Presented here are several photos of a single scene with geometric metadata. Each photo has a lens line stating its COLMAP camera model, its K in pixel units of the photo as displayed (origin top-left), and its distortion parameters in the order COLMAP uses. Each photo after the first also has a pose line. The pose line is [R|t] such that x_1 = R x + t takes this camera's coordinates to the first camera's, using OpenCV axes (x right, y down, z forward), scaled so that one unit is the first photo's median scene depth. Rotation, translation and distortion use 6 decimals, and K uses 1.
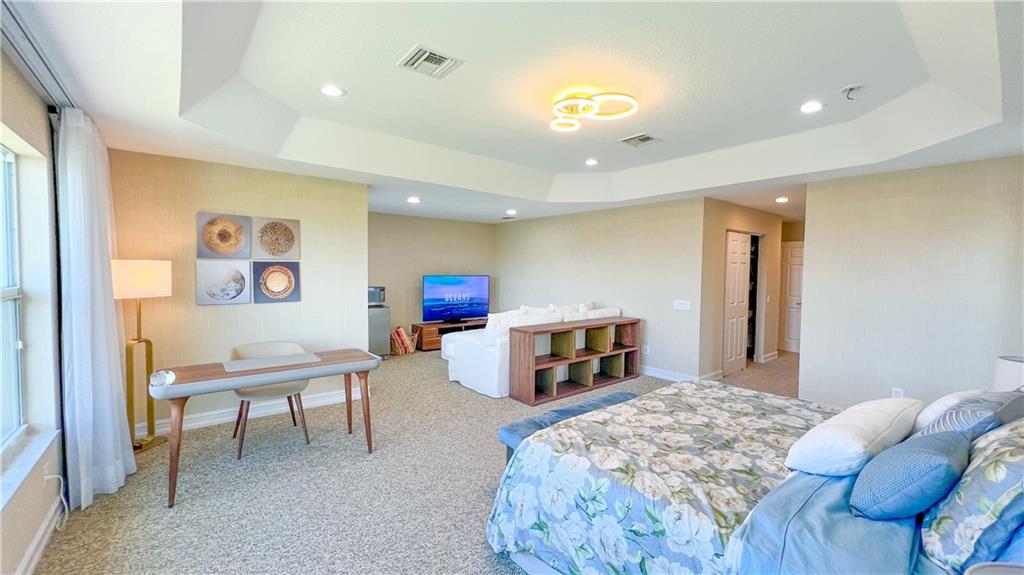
lens RADIAL K [[408.7, 0, 509.1], [0, 408.7, 284.8], [0, 0, 1]] dist [-0.001030, 0.000270]
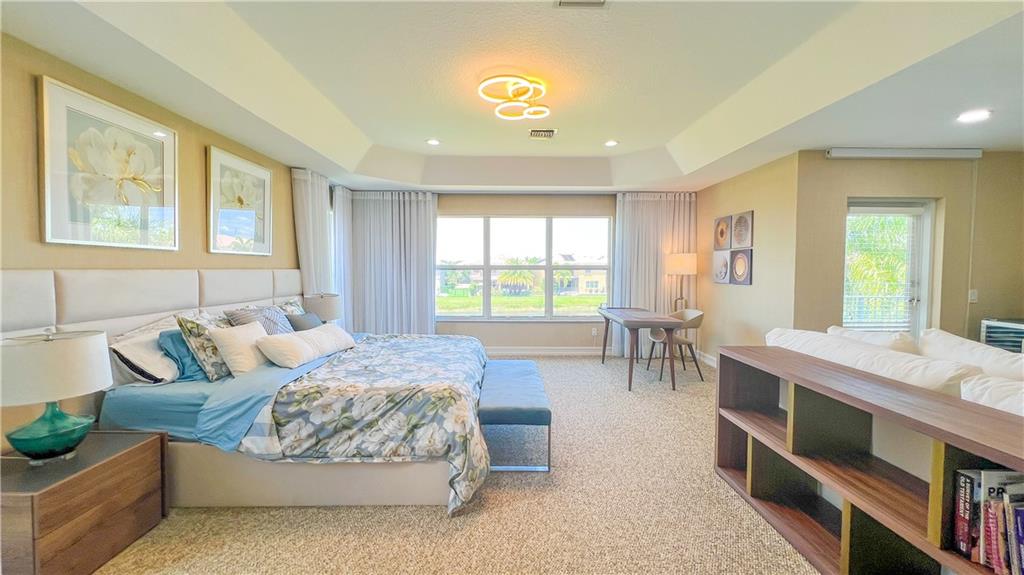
lens RADIAL K [[408.7, 0, 509.9], [0, 408.7, 287.3], [0, 0, 1]] dist [-0.001030, 0.000270]
pose [[-0.609319, 0.011898, -0.792836, 0.798167], [-0.052135, 0.997123, 0.055031, 0.022740], [0.791209, 0.074866, -0.606945, 1.246255]]
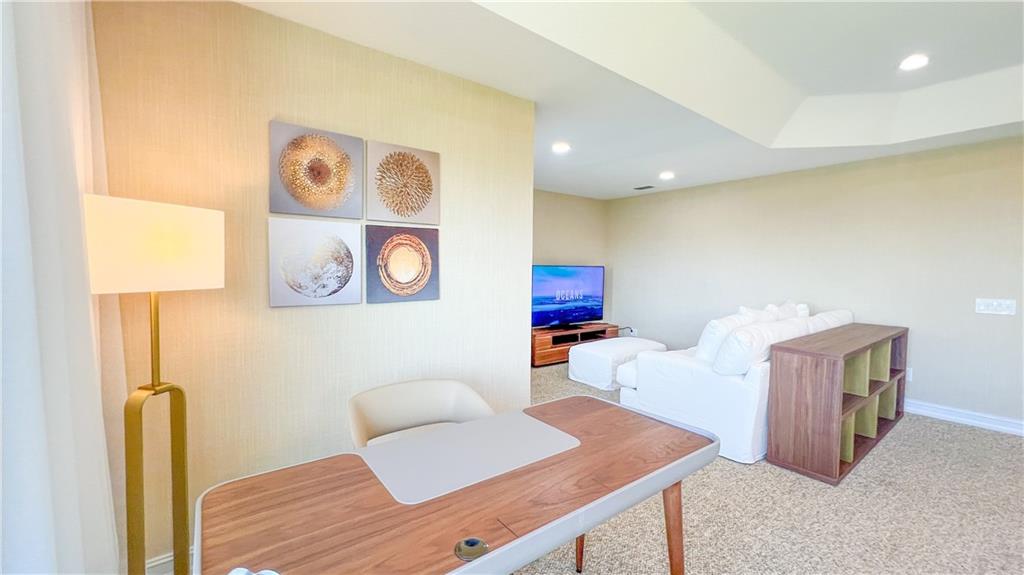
lens RADIAL K [[408.7, 0, 510.0], [0, 408.7, 284.9], [0, 0, 1]] dist [-0.001030, 0.000270]
pose [[0.999638, 0.001740, -0.026847, -0.431131], [-0.001652, 0.999993, 0.003308, 0.019570], [0.026852, -0.003263, 0.999634, 0.480336]]
